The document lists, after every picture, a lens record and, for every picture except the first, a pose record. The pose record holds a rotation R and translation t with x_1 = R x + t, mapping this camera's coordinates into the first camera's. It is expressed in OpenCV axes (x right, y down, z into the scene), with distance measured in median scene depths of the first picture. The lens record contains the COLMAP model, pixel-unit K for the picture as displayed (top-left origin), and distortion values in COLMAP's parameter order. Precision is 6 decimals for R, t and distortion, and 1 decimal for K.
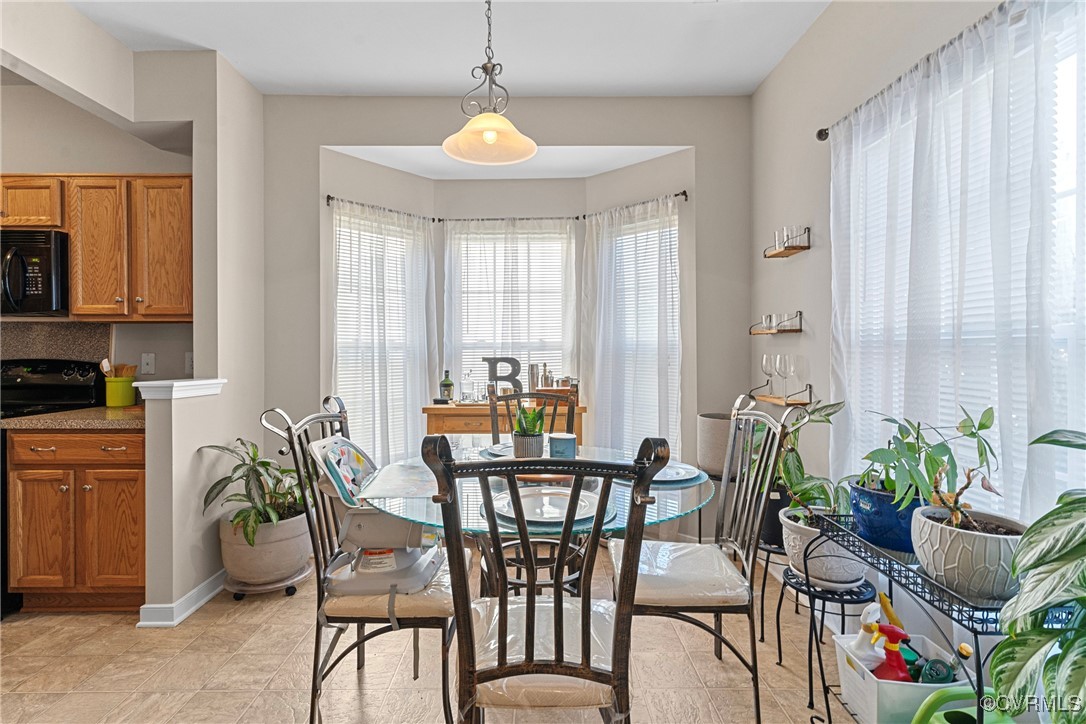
lens RADIAL K [[519.7, 0, 533.8], [0, 519.7, 353.6], [0, 0, 1]] dist [0.002766, -0.000177]
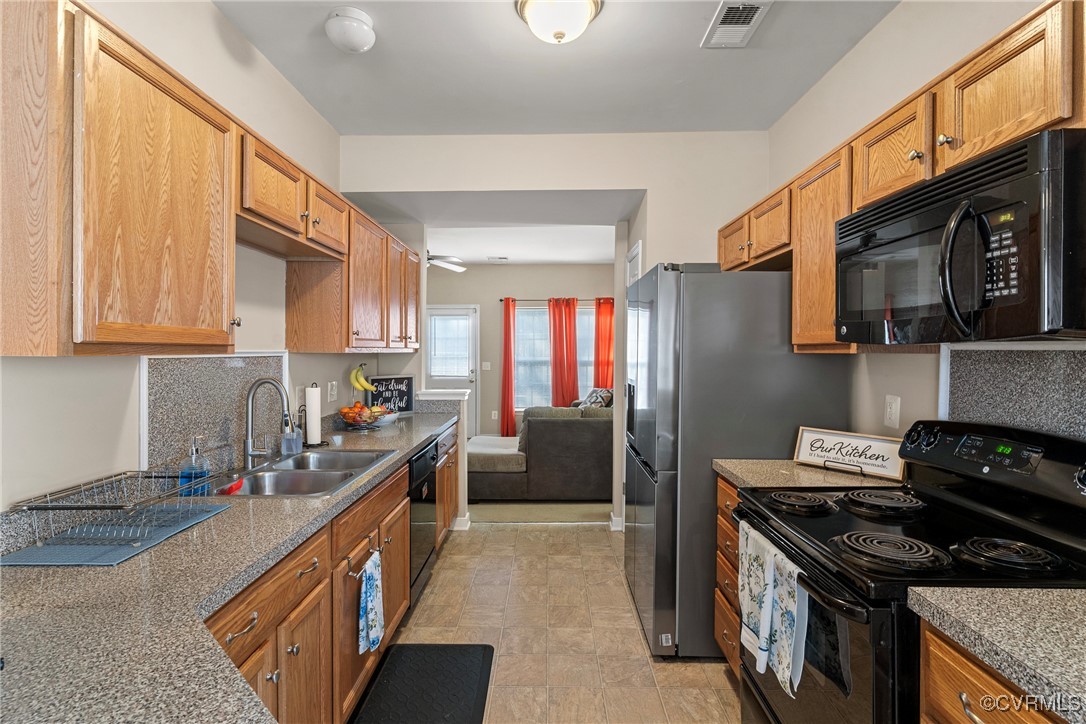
lens RADIAL K [[514.5, 0, 541.2], [0, 514.5, 358.4], [0, 0, 1]] dist [0.002443, 0.000341]
pose [[-0.023783, 0.018583, -0.999544, -1.135016], [-0.004534, 0.999815, 0.018695, -0.151444], [0.999707, 0.004977, -0.023695, 1.369568]]
